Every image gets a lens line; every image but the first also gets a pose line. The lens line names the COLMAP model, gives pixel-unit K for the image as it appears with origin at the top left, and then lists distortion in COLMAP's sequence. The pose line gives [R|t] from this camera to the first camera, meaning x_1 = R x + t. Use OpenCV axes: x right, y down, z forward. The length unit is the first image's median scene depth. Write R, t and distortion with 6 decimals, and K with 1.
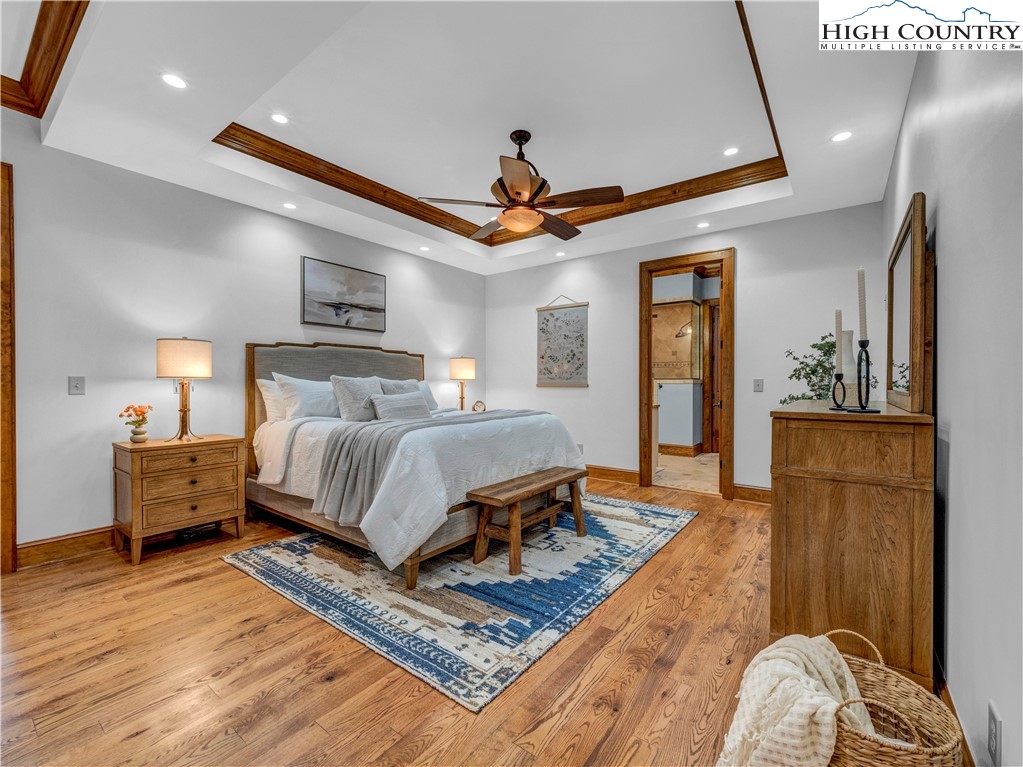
lens RADIAL K [[430.9, 0, 513.9], [0, 430.9, 383.8], [0, 0, 1]] dist [-0.011328, 0.001304]
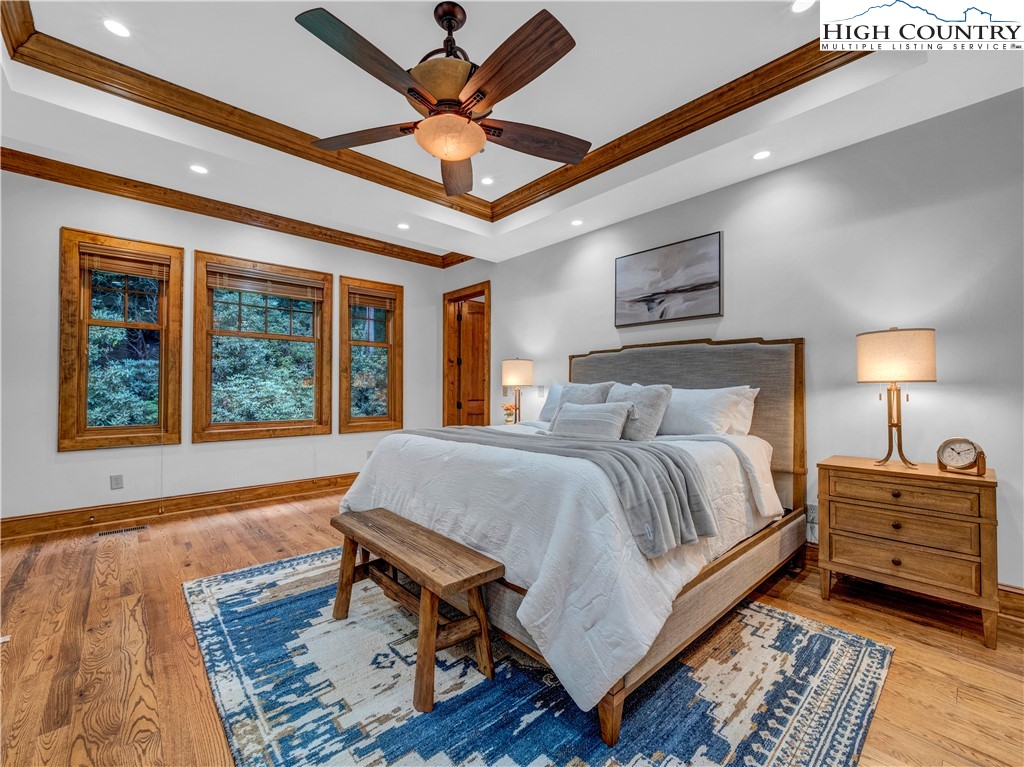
lens RADIAL K [[431.3, 0, 512.5], [0, 431.3, 383.3], [0, 0, 1]] dist [-0.011328, 0.001304]
pose [[-0.179627, -0.015562, -0.983612, 0.720974], [-0.004819, 0.999877, -0.014939, -0.002200], [0.983723, 0.002057, -0.179680, 1.378445]]
